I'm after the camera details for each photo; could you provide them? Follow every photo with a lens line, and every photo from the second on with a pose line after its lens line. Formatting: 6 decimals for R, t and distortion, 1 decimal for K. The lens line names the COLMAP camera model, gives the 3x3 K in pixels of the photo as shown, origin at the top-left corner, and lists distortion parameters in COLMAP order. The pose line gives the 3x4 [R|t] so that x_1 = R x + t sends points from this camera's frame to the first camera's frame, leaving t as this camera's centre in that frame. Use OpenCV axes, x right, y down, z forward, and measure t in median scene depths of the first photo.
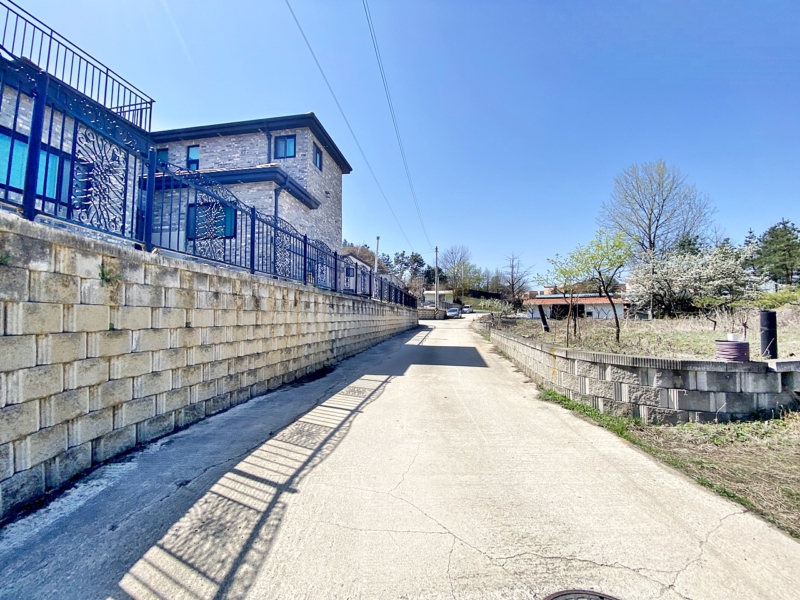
lens RADIAL K [[324.3, 0, 399.0], [0, 324.3, 299.2], [0, 0, 1]] dist [0.009397, -0.015693]
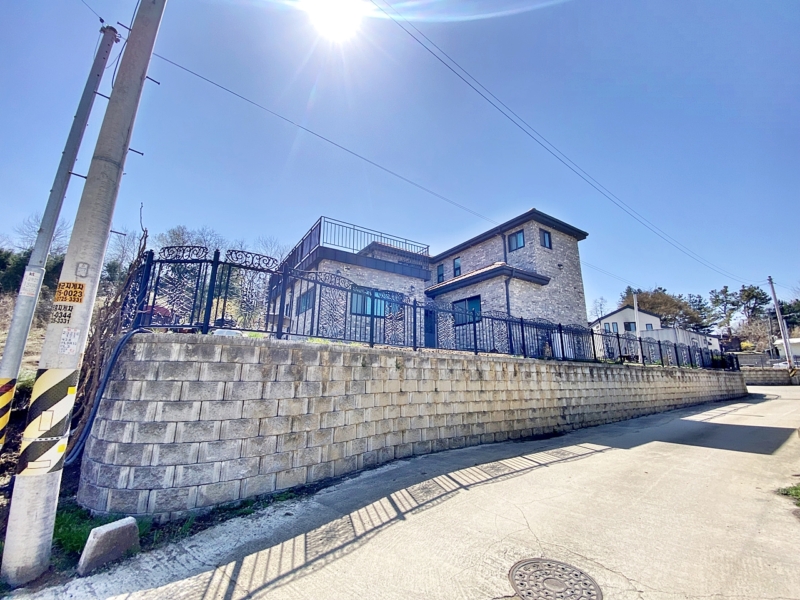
lens RADIAL K [[324.3, 0, 400.8], [0, 324.3, 293.1], [0, 0, 1]] dist [0.009397, -0.015693]
pose [[0.686073, -0.172946, -0.706678, 0.190826], [0.028793, 0.977028, -0.211155, -0.023425], [0.726963, 0.124520, 0.675292, -0.135168]]
